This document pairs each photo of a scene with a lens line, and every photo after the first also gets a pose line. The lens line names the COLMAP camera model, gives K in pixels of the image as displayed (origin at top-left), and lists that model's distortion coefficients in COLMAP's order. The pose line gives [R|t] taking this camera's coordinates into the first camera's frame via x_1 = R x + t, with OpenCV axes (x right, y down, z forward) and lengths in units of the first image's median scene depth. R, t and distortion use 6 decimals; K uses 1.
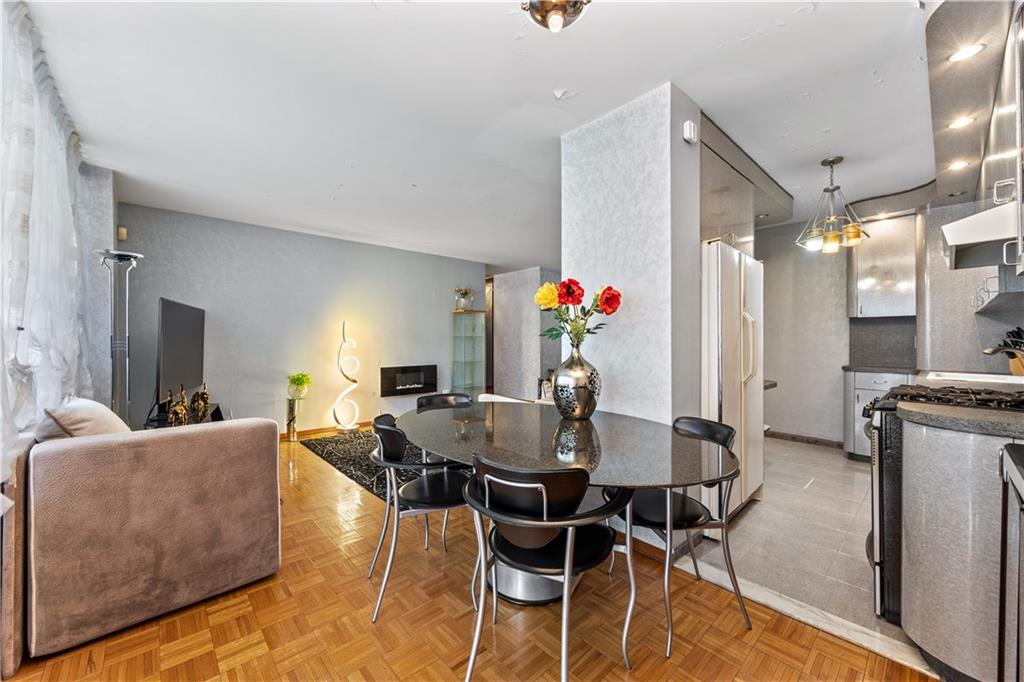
lens RADIAL K [[397.6, 0, 517.6], [0, 397.6, 340.8], [0, 0, 1]] dist [-0.002060, 0.000068]
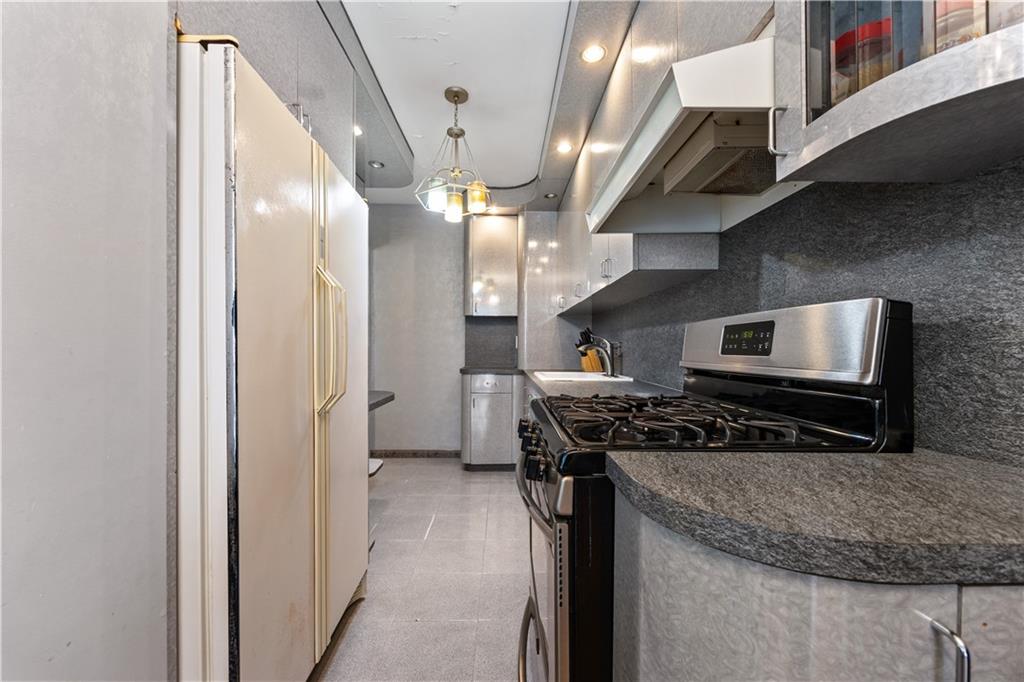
lens RADIAL K [[397.6, 0, 515.9], [0, 397.6, 346.0], [0, 0, 1]] dist [-0.002060, 0.000068]
pose [[0.661458, 0.004916, 0.749966, 0.229730], [-0.002244, 0.999987, -0.004576, 0.016777], [-0.749978, 0.001344, 0.661461, 0.315045]]
